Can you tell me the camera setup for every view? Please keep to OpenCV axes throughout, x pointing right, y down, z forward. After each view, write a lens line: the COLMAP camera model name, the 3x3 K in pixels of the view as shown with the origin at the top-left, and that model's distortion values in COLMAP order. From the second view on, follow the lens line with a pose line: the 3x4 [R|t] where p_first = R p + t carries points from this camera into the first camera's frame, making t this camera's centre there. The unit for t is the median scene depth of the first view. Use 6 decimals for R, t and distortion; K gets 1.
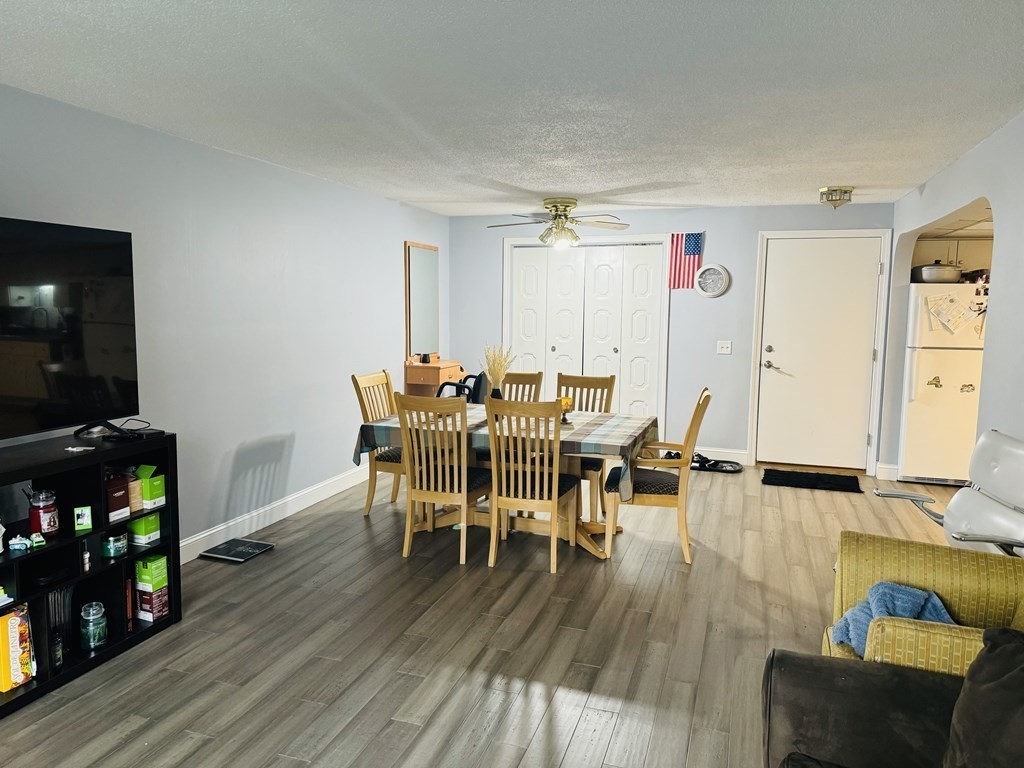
lens RADIAL K [[716.1, 0, 507.7], [0, 716.1, 376.5], [0, 0, 1]] dist [0.054346, -0.024149]
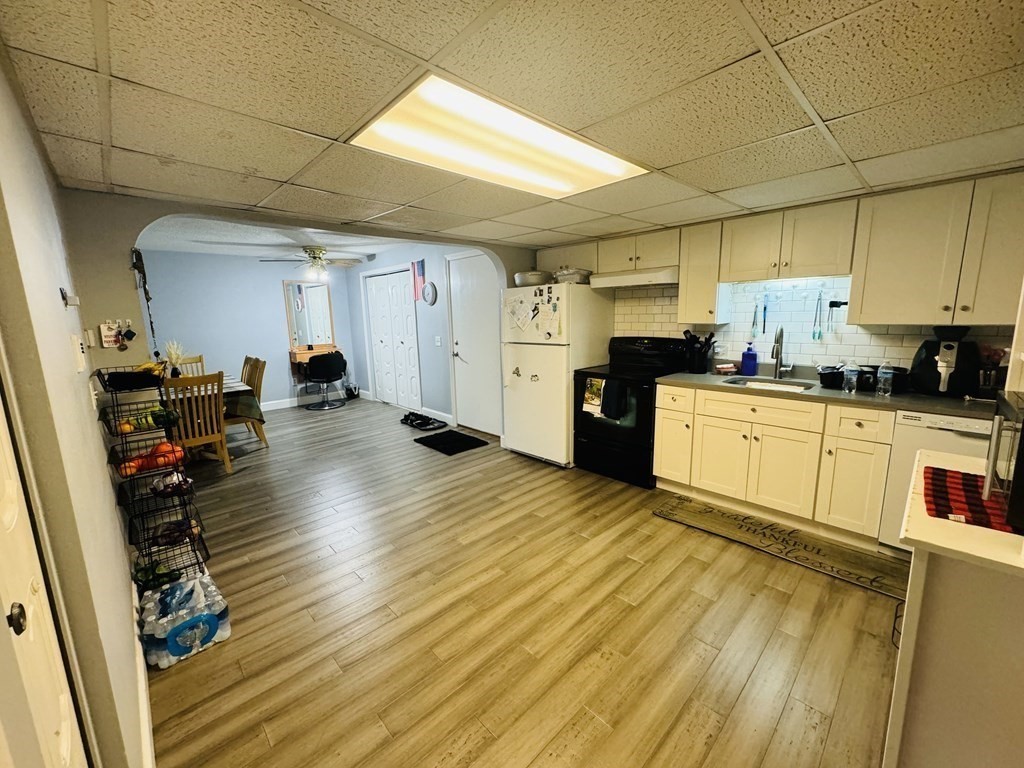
lens RADIAL K [[408.9, 0, 506.7], [0, 408.9, 390.0], [0, 0, 1]] dist [-0.000582, 0.000348]
pose [[0.889277, 0.056949, -0.453809, 0.858601], [-0.017004, 0.995648, 0.091625, -0.023269], [0.457052, -0.073764, 0.886376, 0.386805]]
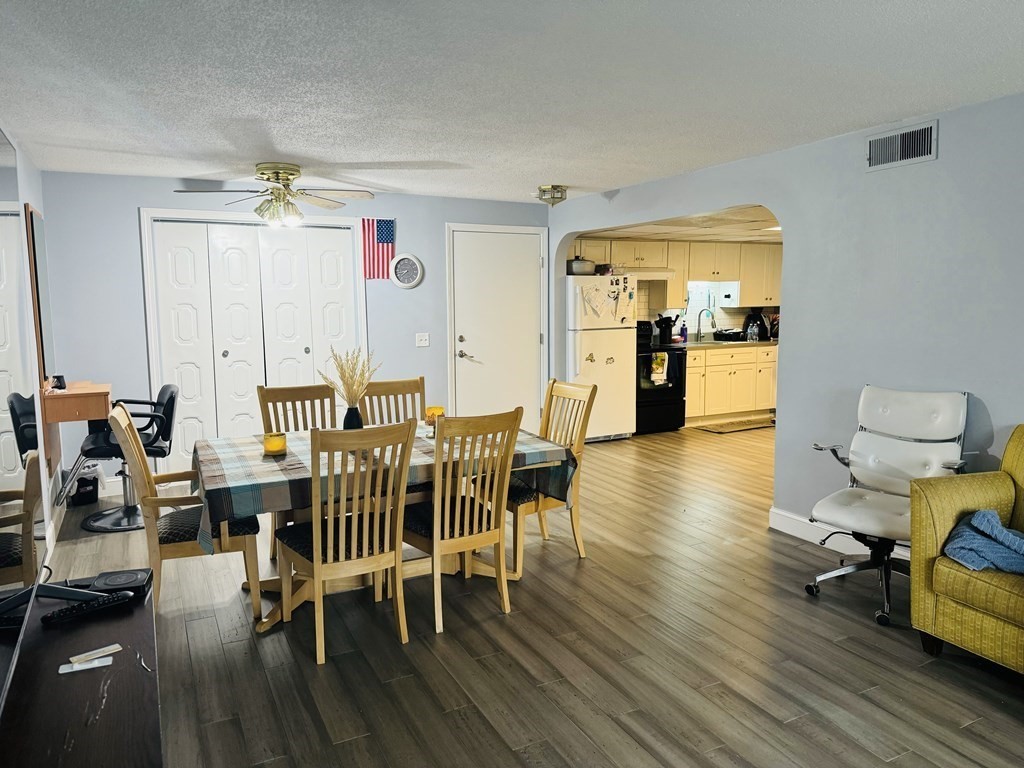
lens RADIAL K [[716.1, 0, 508.0], [0, 716.1, 378.9], [0, 0, 1]] dist [0.054346, -0.024149]
pose [[0.690964, -0.098637, 0.716128, -0.349983], [0.088436, 0.994740, 0.051683, -0.030404], [-0.717459, 0.027620, 0.696053, 0.268453]]
